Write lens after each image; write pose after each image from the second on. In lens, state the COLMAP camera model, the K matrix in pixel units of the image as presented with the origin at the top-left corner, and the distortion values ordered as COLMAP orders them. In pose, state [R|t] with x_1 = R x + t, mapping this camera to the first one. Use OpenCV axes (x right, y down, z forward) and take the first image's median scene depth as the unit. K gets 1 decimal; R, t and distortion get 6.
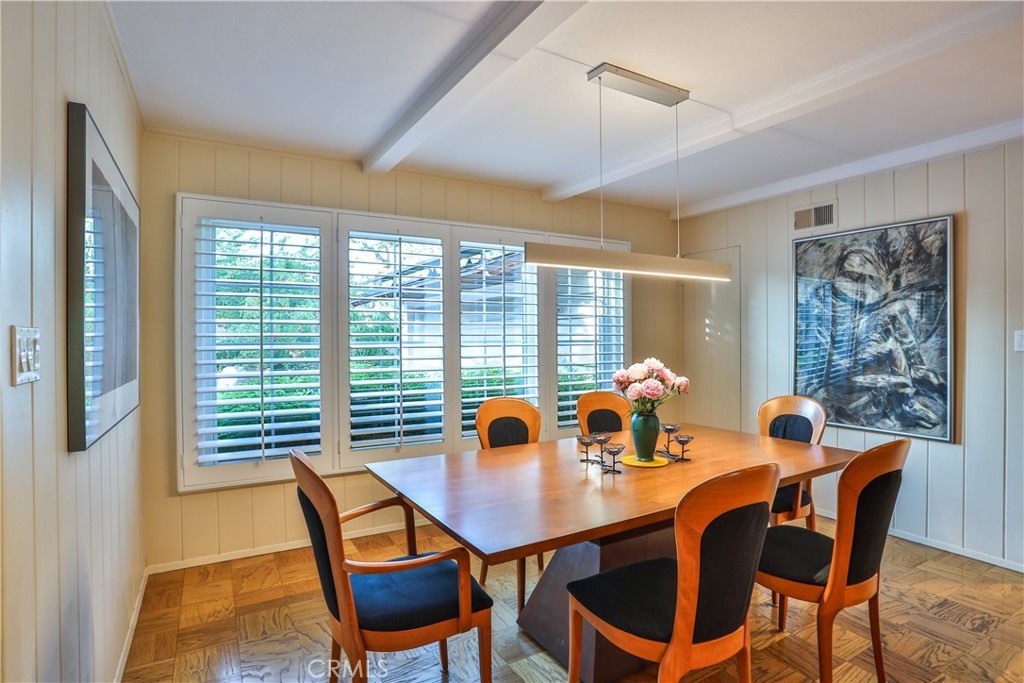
lens RADIAL K [[525.4, 0, 510.1], [0, 525.4, 340.3], [0, 0, 1]] dist [-0.085626, 0.039038]
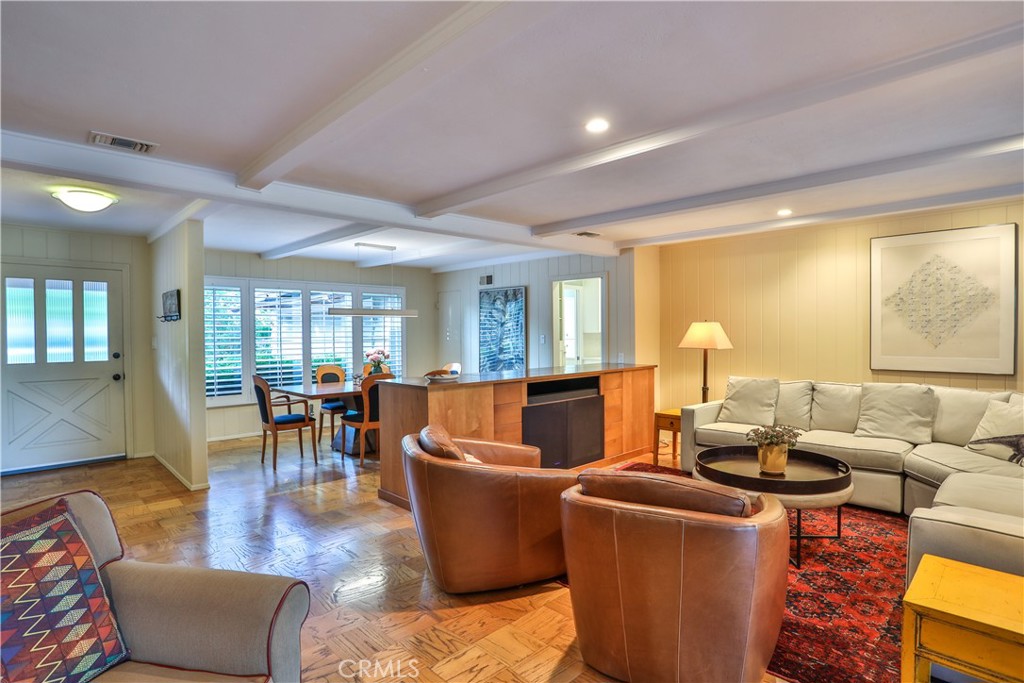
lens RADIAL K [[525.4, 0, 510.1], [0, 525.4, 340.3], [0, 0, 1]] dist [-0.085626, 0.039038]
pose [[0.969965, -0.006090, 0.243168, 0.171163], [0.003071, 0.999913, 0.012794, -0.021962], [-0.243225, -0.011663, 0.969900, -1.178145]]
